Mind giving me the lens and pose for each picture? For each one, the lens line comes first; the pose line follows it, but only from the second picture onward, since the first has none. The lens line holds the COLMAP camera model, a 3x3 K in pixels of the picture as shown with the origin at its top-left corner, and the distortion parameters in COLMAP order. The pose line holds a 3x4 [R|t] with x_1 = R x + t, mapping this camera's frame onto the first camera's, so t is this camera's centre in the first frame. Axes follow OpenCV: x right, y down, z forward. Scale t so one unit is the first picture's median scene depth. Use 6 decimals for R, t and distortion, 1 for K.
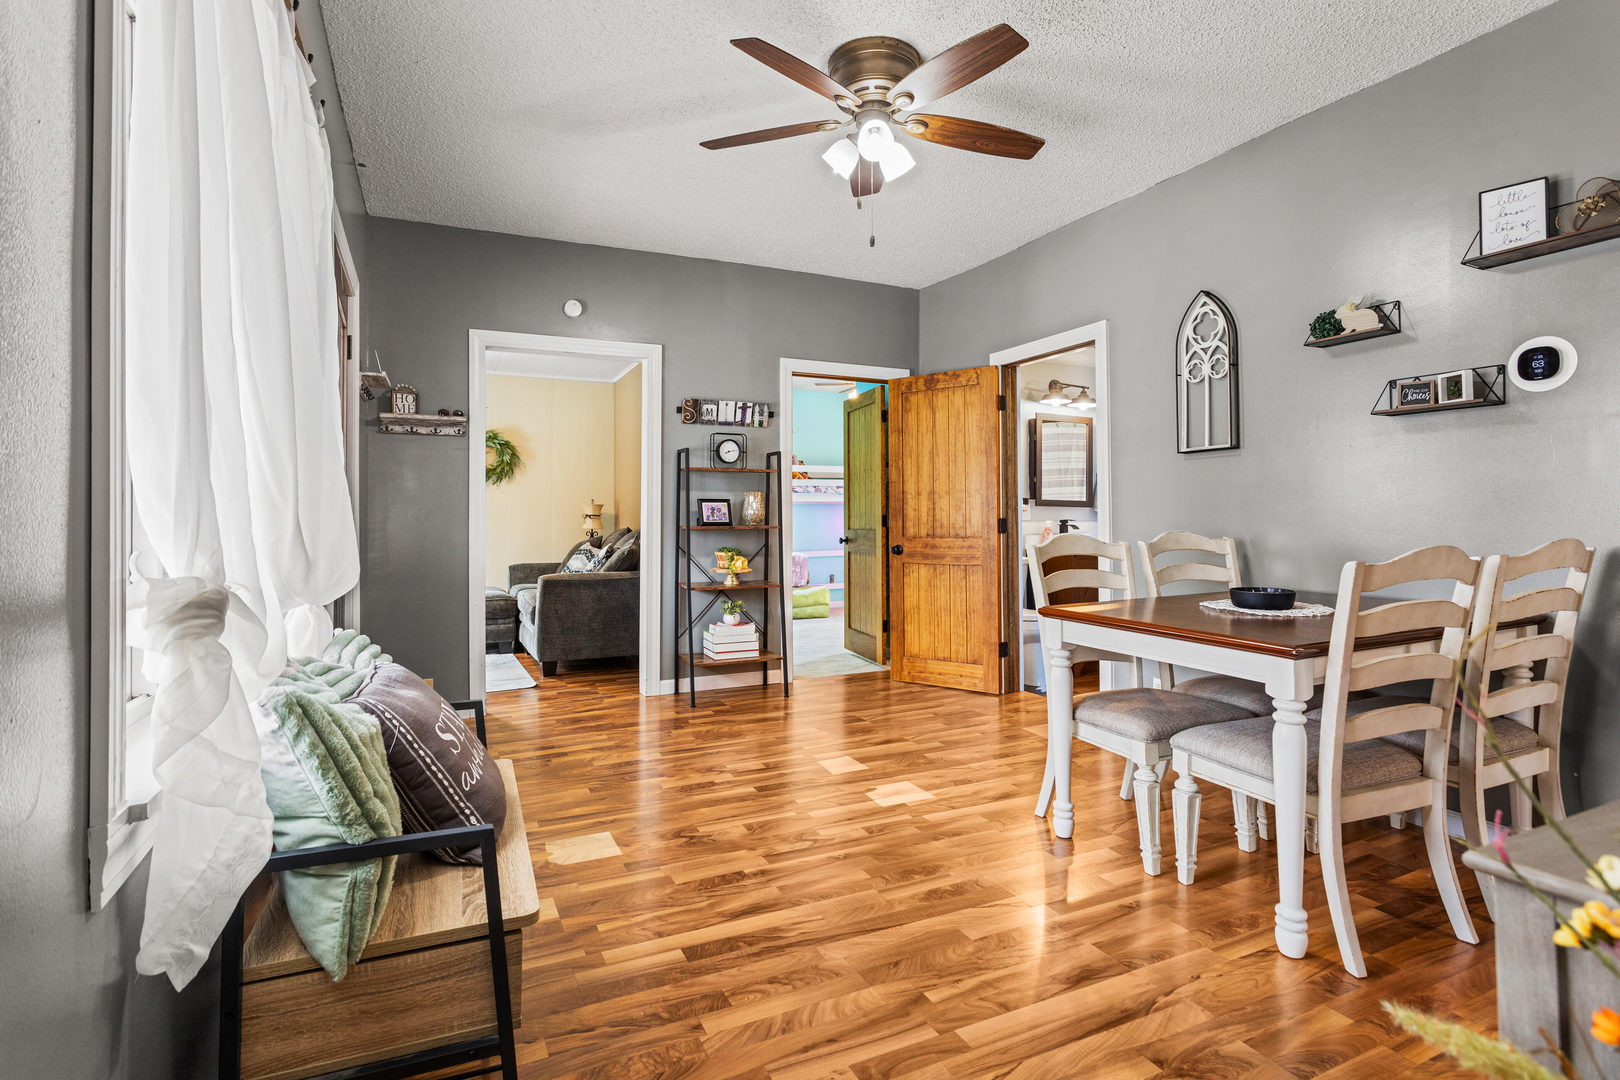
lens RADIAL K [[780.1, 0, 814.1], [0, 780.1, 534.5], [0, 0, 1]] dist [-0.002397, 0.002559]
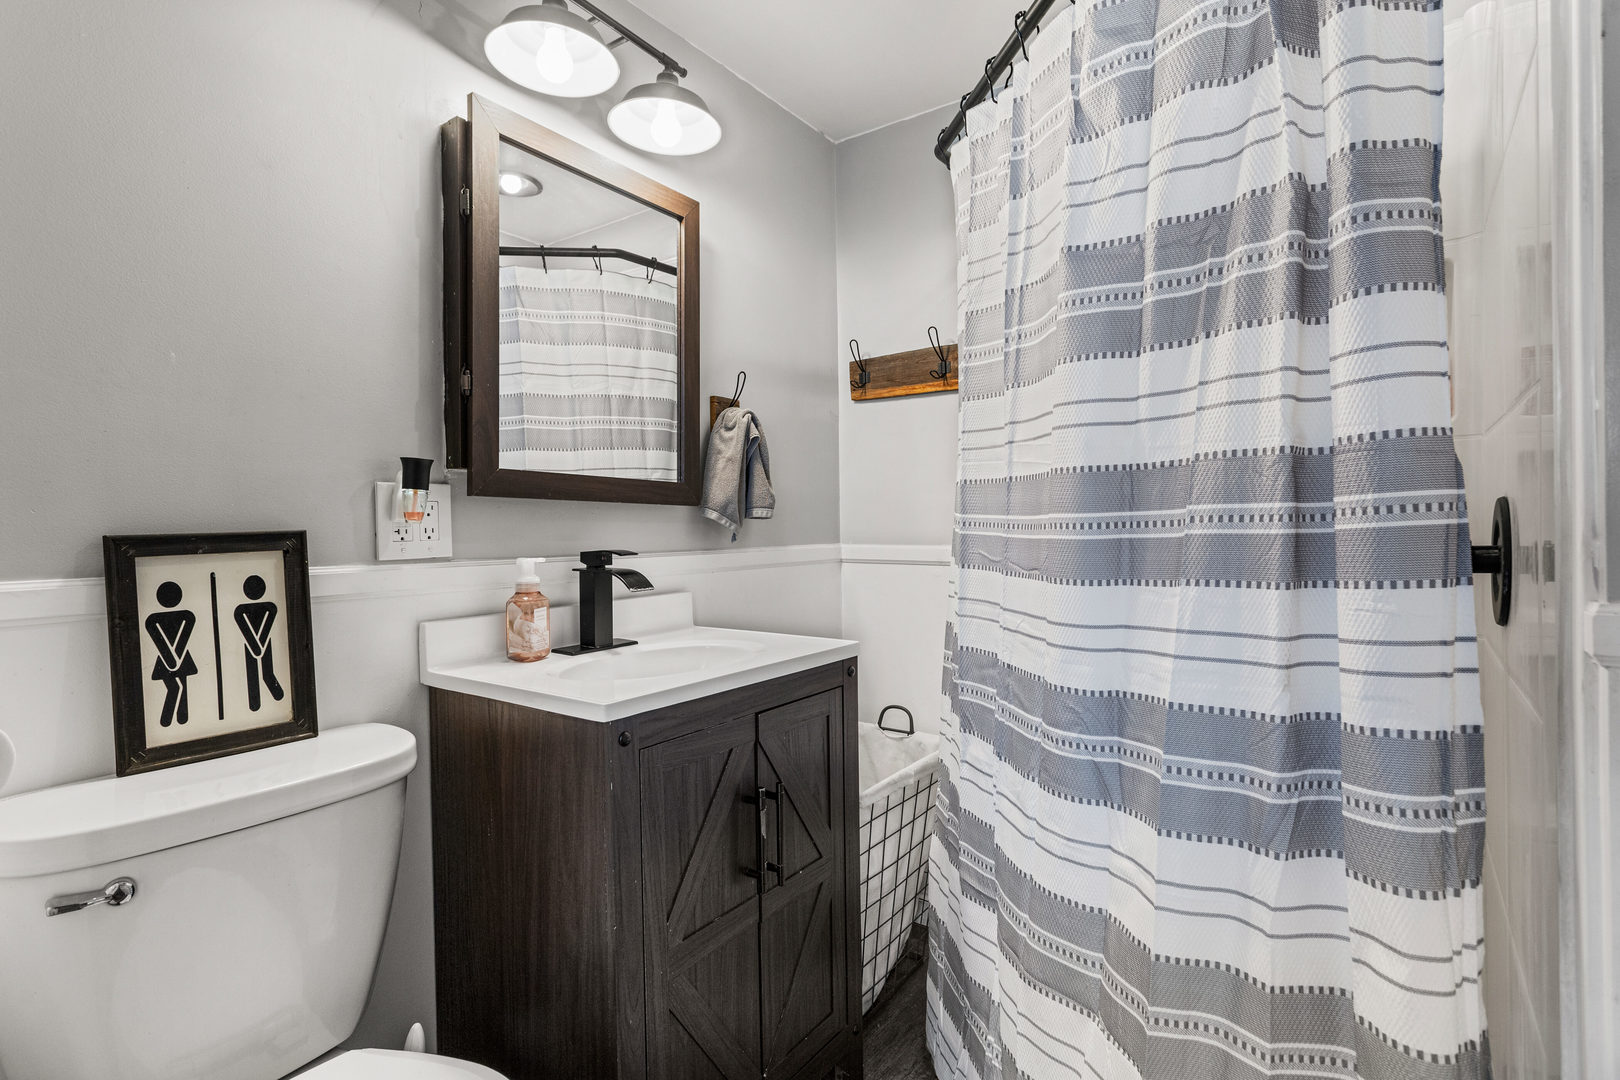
lens RADIAL K [[780.1, 0, 812.4], [0, 780.1, 530.4], [0, 0, 1]] dist [-0.002397, 0.002559]
pose [[0.872782, -0.009147, 0.488024, 0.258129], [0.006257, 0.999952, 0.007553, -0.027378], [-0.488069, -0.003538, 0.872798, 0.744785]]
